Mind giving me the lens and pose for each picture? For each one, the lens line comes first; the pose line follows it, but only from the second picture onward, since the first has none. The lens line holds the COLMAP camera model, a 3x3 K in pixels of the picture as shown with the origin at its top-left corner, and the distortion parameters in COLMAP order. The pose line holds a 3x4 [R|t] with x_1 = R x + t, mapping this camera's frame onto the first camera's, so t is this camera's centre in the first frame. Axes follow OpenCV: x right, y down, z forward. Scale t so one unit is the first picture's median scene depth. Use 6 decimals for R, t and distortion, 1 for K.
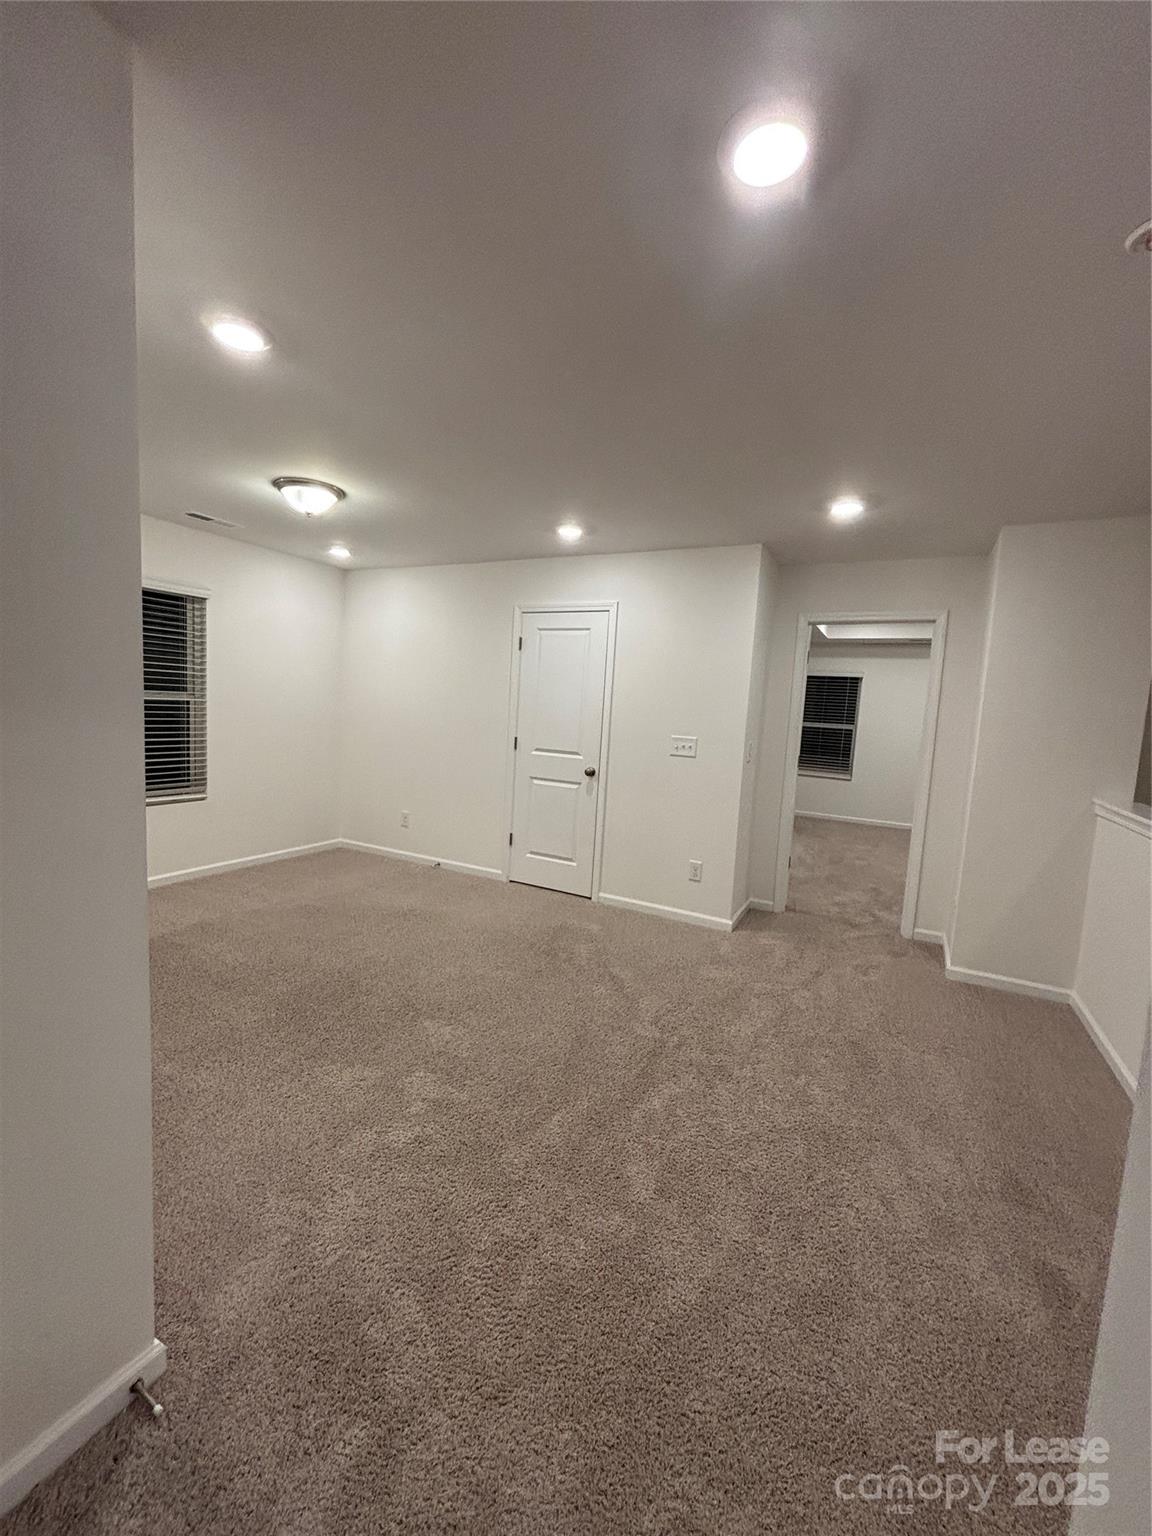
lens RADIAL K [[617.1, 0, 578.8], [0, 617.1, 768.4], [0, 0, 1]] dist [-0.000471, 0.000028]
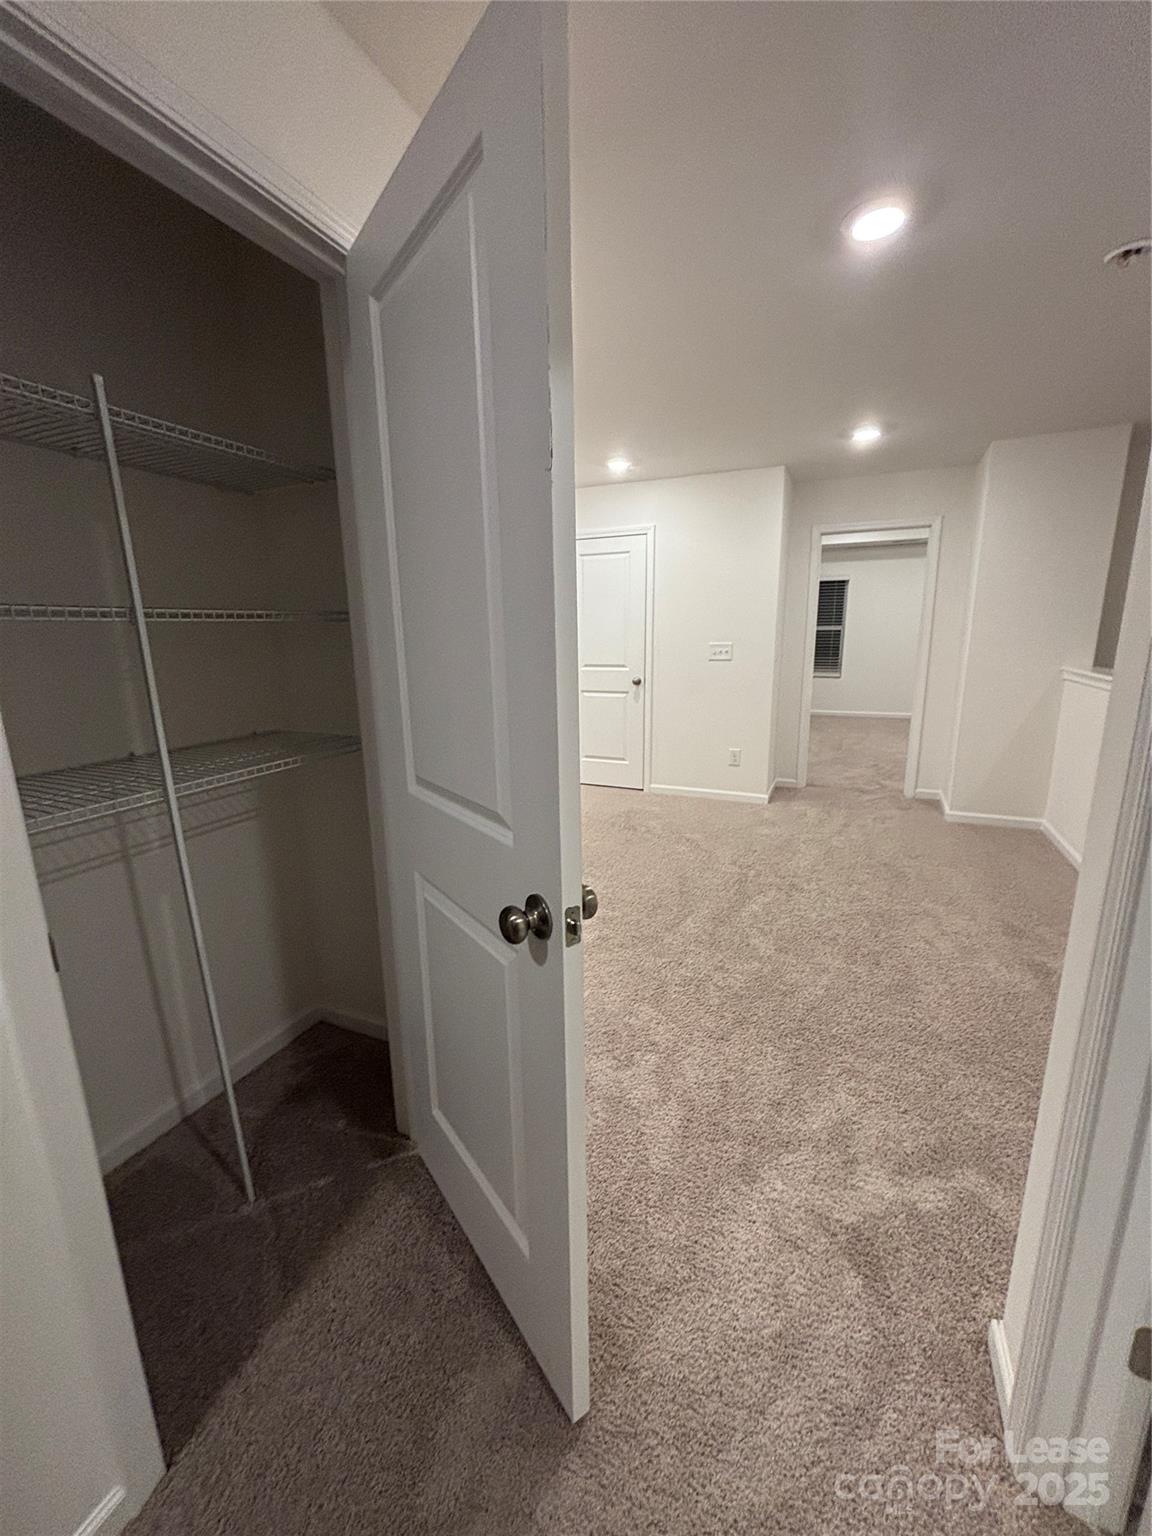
lens RADIAL K [[619.7, 0, 572.6], [0, 619.7, 770.6], [0, 0, 1]] dist [0.007879, -0.009966]
pose [[0.996291, -0.077313, 0.037768, -0.186061], [0.071937, 0.989241, 0.127388, 0.019157], [-0.047210, -0.124199, 0.991134, -0.190968]]
